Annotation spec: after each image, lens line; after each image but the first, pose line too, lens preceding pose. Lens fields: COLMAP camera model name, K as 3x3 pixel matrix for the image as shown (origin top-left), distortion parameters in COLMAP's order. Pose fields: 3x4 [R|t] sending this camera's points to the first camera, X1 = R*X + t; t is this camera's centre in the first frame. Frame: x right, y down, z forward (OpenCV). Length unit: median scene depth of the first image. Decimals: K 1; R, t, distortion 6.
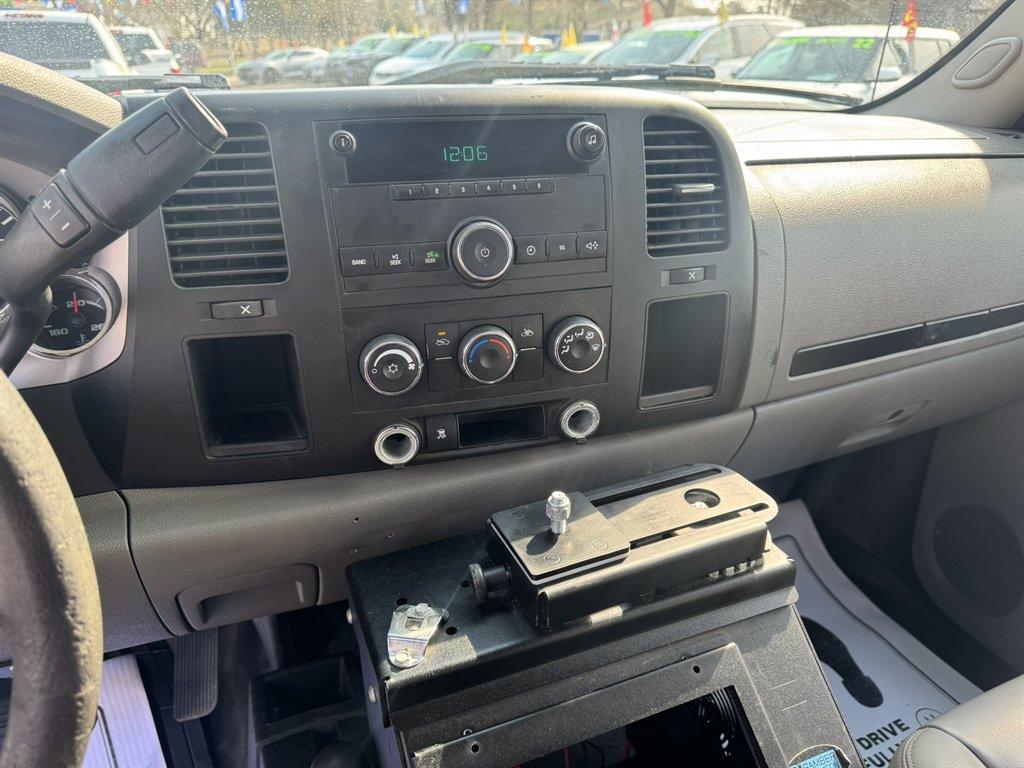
lens RADIAL K [[725.8, 0, 512.0], [0, 725.8, 384.0], [0, 0, 1]] dist [0.103875, -0.190359]
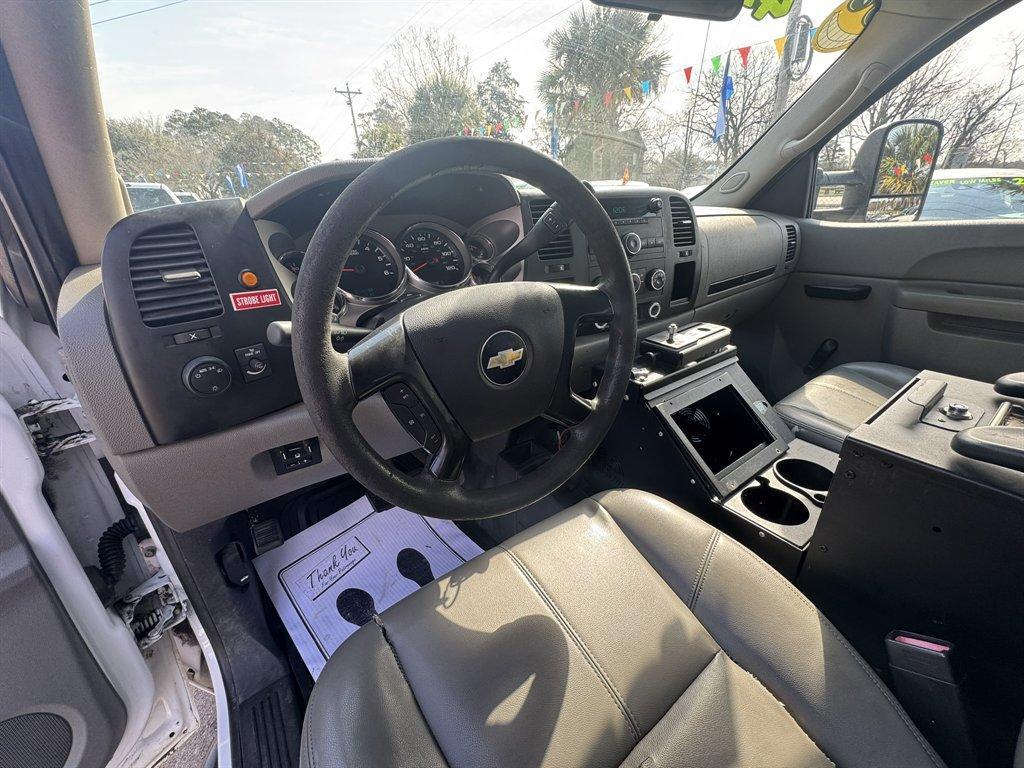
lens RADIAL K [[406.7, 0, 512.0], [0, 406.7, 384.0], [0, 0, 1]] dist [-0.002476, -0.000239]
pose [[0.972944, -0.119206, 0.197915, -0.823461], [0.119356, 0.992788, 0.011213, 0.266014], [-0.197824, 0.012713, 0.980155, -0.404765]]
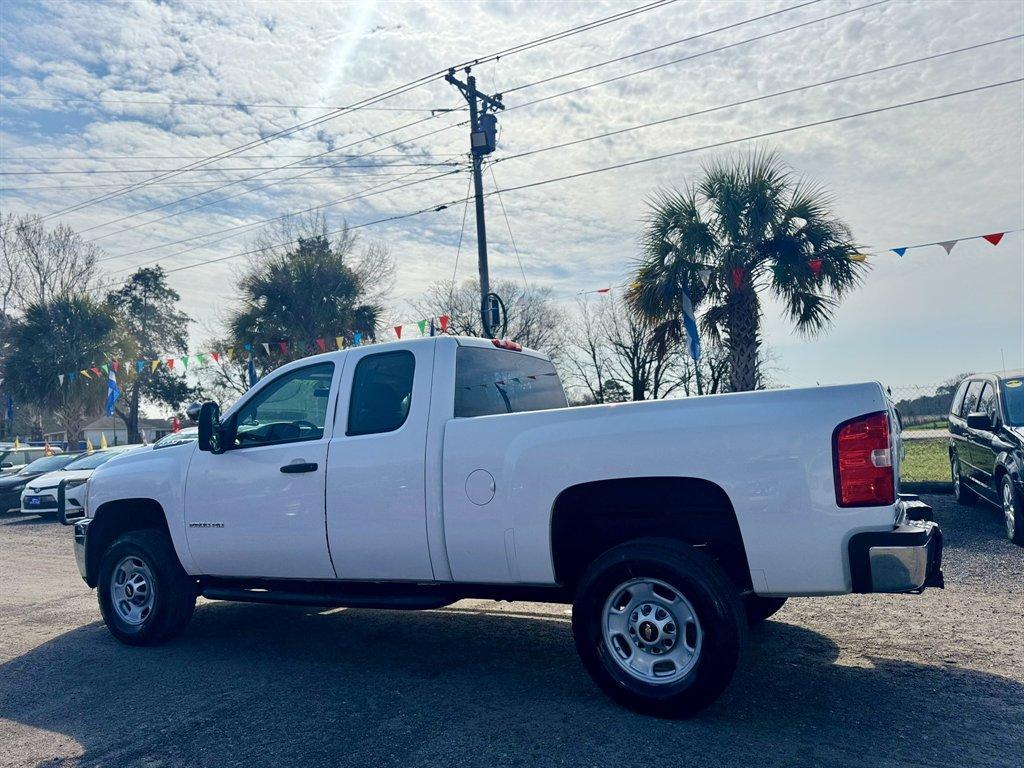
lens RADIAL K [[740.6, 0, 521.7], [0, 740.6, 381.7], [0, 0, 1]] dist [0.001183, -0.002966]
pose [[0.766944, 0.020022, 0.641401, -4.615204], [0.302868, 0.869892, -0.389305, 3.902620], [-0.565745, 0.492835, 0.661095, -7.805928]]
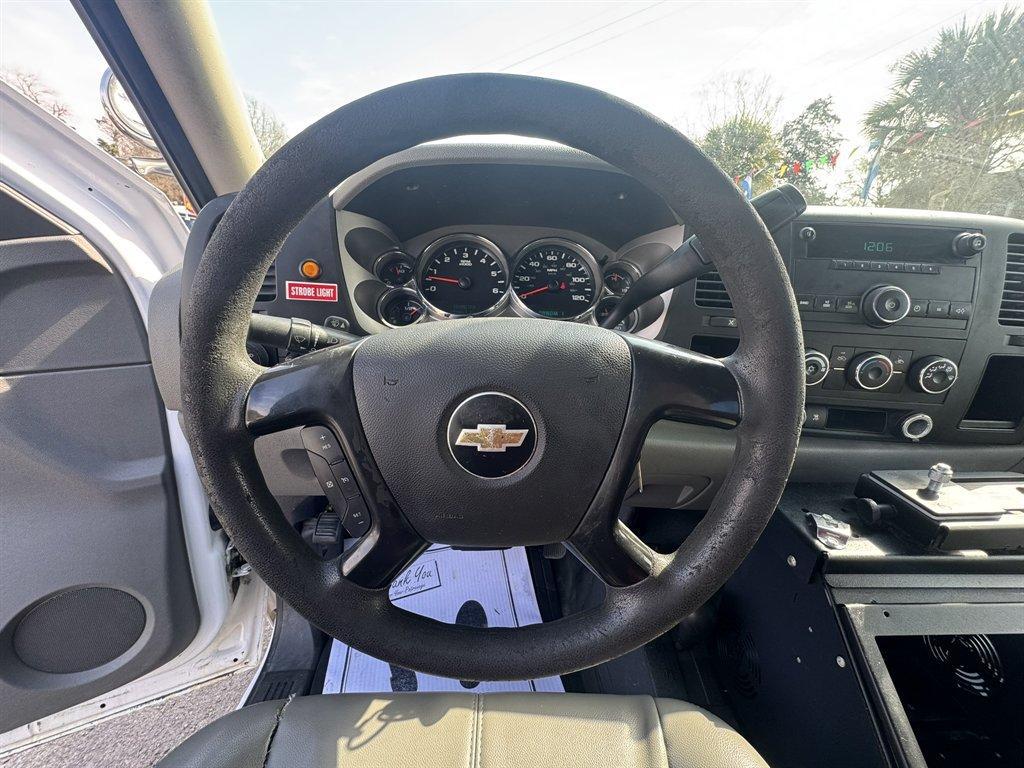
lens RADIAL K [[409.0, 0, 512.0], [0, 409.0, 384.0], [0, 0, 1]] dist [-0.002960, -0.000148]
pose [[0.938269, 0.157446, -0.307997, -0.490790], [-0.182166, 0.981837, -0.053034, 0.177492], [0.294053, 0.105867, 0.949908, -0.065250]]
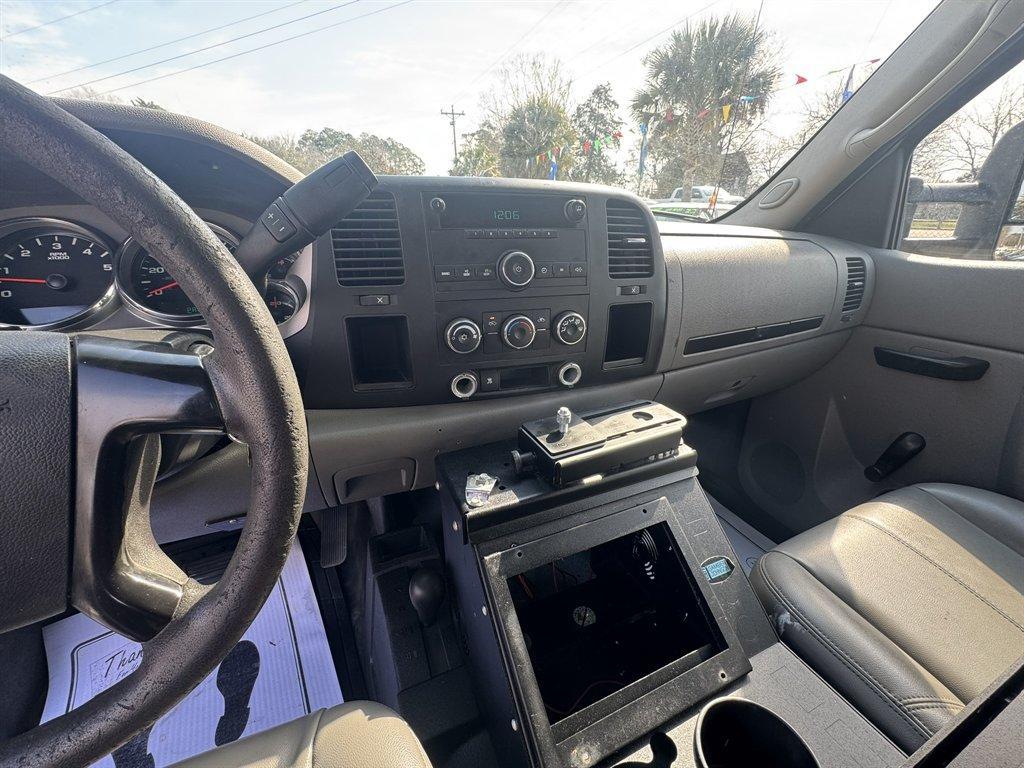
lens RADIAL K [[406.7, 0, 512.0], [0, 406.7, 384.0], [0, 0, 1]] dist [-0.002476, -0.000239]
pose [[0.999495, -0.000685, 0.031779, -0.080170], [0.001849, 0.999328, -0.036620, 0.118282], [-0.031732, 0.036660, 0.998824, 0.052546]]
